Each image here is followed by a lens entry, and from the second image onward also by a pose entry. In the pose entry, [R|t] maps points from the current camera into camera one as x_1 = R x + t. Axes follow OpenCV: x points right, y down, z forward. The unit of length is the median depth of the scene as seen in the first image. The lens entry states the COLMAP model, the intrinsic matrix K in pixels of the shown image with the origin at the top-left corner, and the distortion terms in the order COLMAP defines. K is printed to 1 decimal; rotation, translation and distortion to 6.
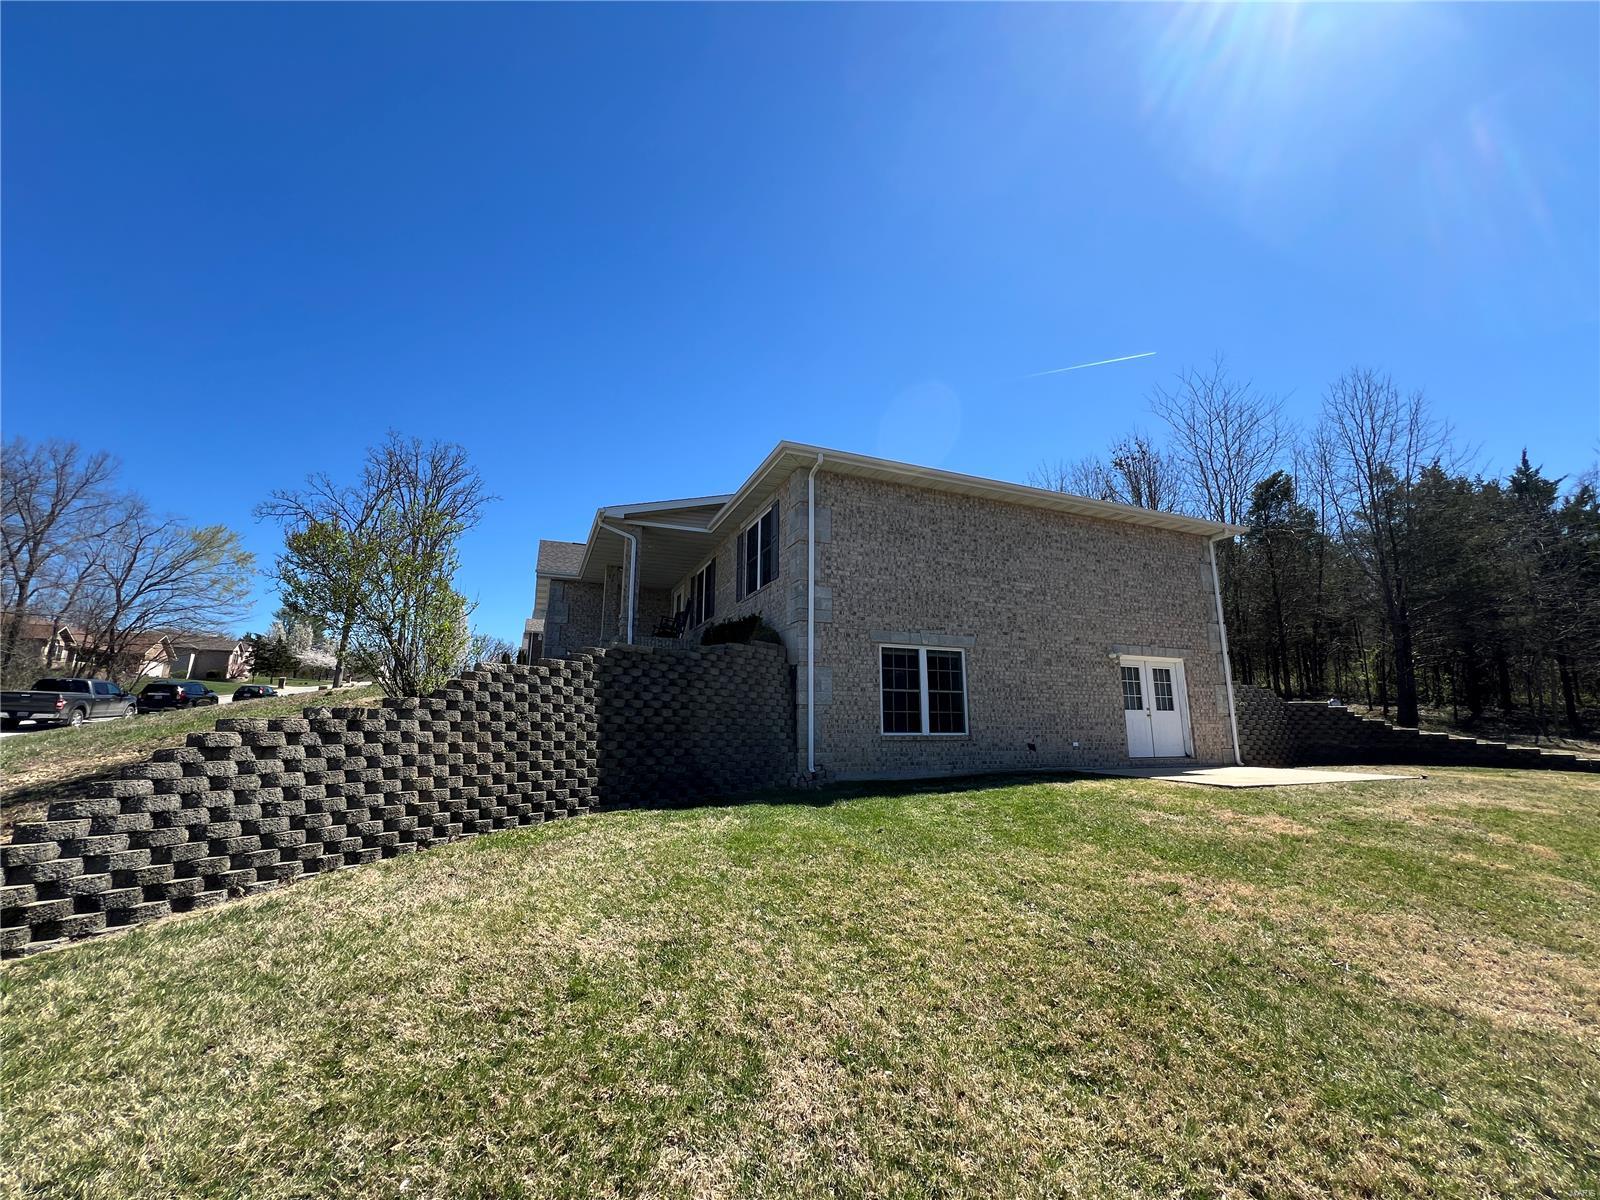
lens RADIAL K [[638.0, 0, 793.9], [0, 638.0, 597.5], [0, 0, 1]] dist [-0.004475, 0.000378]
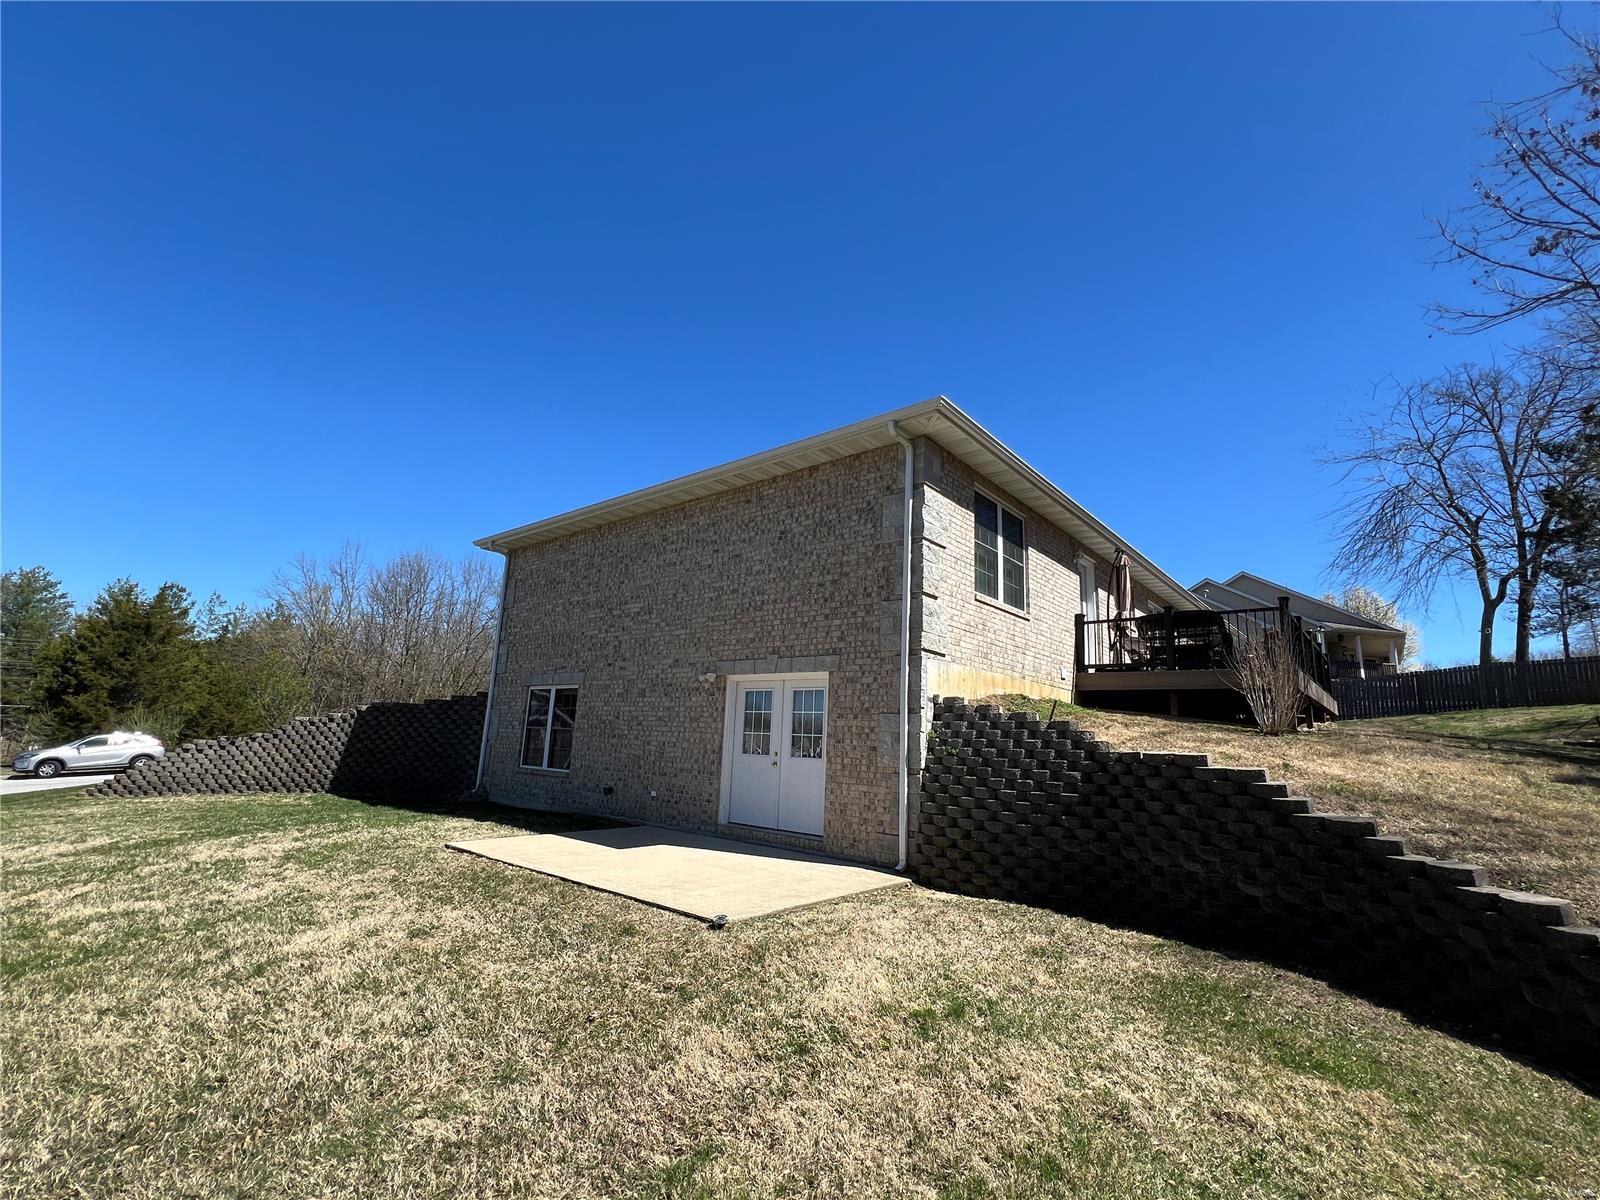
lens RADIAL K [[717.0, 0, 795.7], [0, 717.0, 603.1], [0, 0, 1]] dist [-0.003819, -0.000451]
pose [[0.455729, -0.159145, -0.875776, 1.351612], [0.132136, 0.985081, -0.110248, 0.116530], [0.880256, -0.065478, 0.469959, 0.746988]]
